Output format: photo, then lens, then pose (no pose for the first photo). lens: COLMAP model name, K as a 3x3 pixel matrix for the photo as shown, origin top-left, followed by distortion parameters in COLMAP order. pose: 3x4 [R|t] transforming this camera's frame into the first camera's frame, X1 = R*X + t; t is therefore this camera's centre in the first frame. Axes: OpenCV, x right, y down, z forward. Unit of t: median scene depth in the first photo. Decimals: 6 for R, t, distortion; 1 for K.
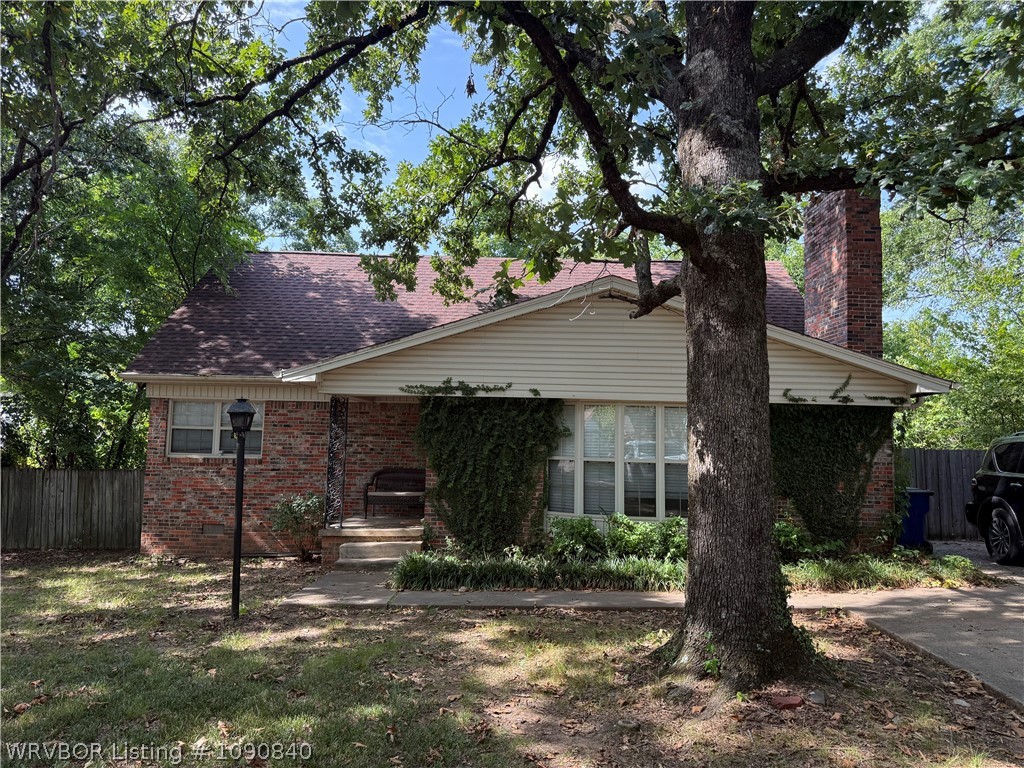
lens RADIAL K [[719.1, 0, 515.2], [0, 719.1, 382.9], [0, 0, 1]] dist [0.109933, -0.194361]
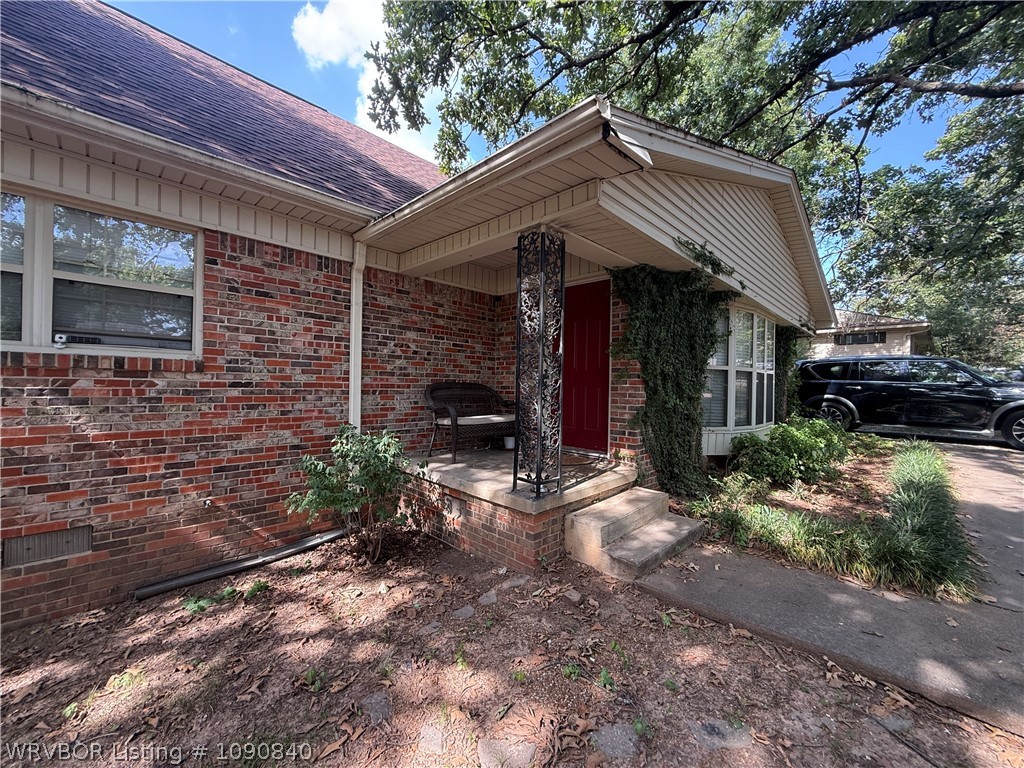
lens RADIAL K [[406.7, 0, 509.4], [0, 406.7, 385.2], [0, 0, 1]] dist [0.000144, -0.000096]
pose [[0.699407, -0.007706, 0.714682, -0.395490], [-0.067625, 0.994742, 0.076906, 0.087975], [-0.711517, -0.102120, 0.695208, 0.695440]]
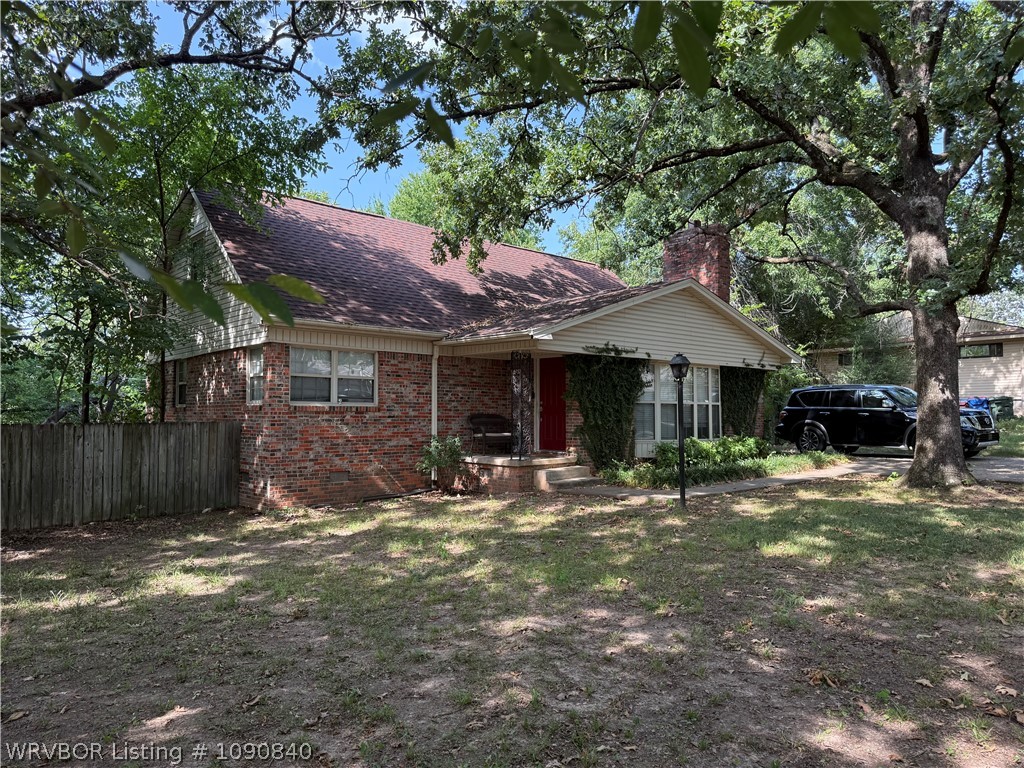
lens RADIAL K [[719.1, 0, 515.2], [0, 719.1, 382.9], [0, 0, 1]] dist [0.109933, -0.194361]
pose [[0.743097, 0.012567, 0.669066, -0.899199], [-0.046410, 0.998384, 0.032794, 0.027225], [-0.667572, -0.055420, 0.742479, 0.101205]]
